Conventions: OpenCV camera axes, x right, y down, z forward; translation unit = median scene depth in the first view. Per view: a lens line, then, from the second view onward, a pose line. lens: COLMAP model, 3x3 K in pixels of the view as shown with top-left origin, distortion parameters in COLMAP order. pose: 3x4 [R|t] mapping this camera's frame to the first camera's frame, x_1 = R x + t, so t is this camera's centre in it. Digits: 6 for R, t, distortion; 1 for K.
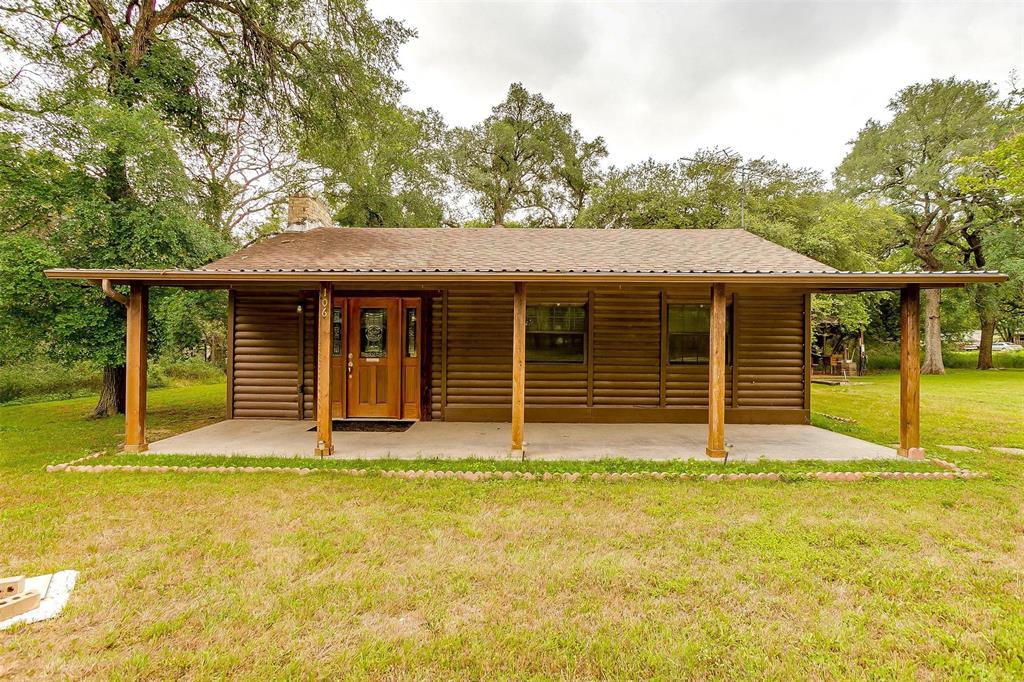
lens RADIAL K [[502.1, 0, 507.8], [0, 502.1, 342.2], [0, 0, 1]] dist [-0.046238, 0.030750]
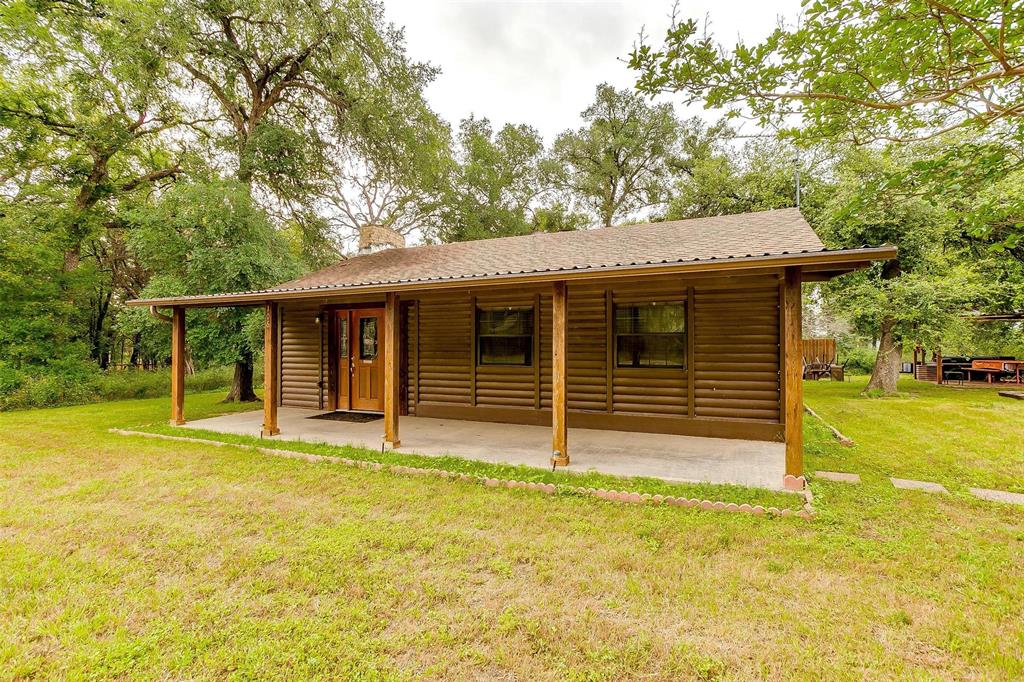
lens RADIAL K [[508.6, 0, 512.1], [0, 508.6, 332.3], [0, 0, 1]] dist [-0.002962, -0.000154]
pose [[0.910413, -0.020101, -0.413213, 0.533988], [0.007002, 0.999424, -0.033192, 0.008628], [0.413642, 0.027325, 0.910030, 0.050480]]
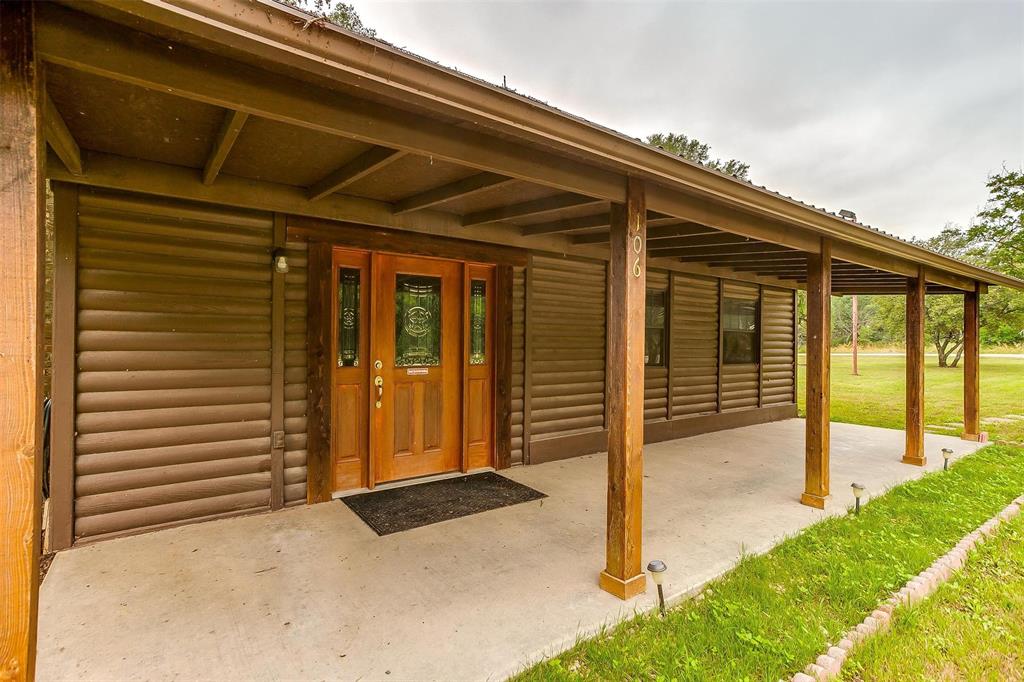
lens RADIAL K [[498.8, 0, 512.0], [0, 498.8, 341.0], [0, 0, 1]] dist [-0.004453, -0.000285]
pose [[0.797759, 0.000380, 0.602977, -0.515310], [0.001543, 0.999995, -0.002672, 0.004293], [-0.602975, 0.003062, 0.797754, 0.506166]]
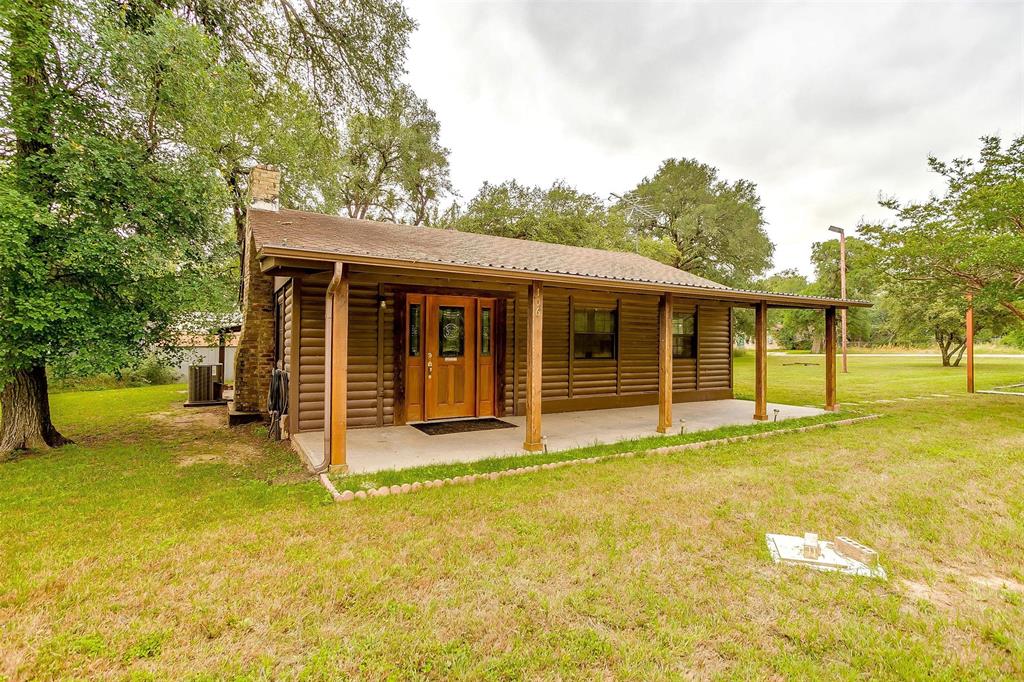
lens RADIAL K [[499.5, 0, 506.6], [0, 499.5, 335.6], [0, 0, 1]] dist [-0.034932, 0.000475]
pose [[0.856883, 0.007208, 0.515461, -0.682519], [0.001033, 0.999876, -0.015699, 0.004726], [-0.515510, 0.013985, 0.856769, 0.102246]]
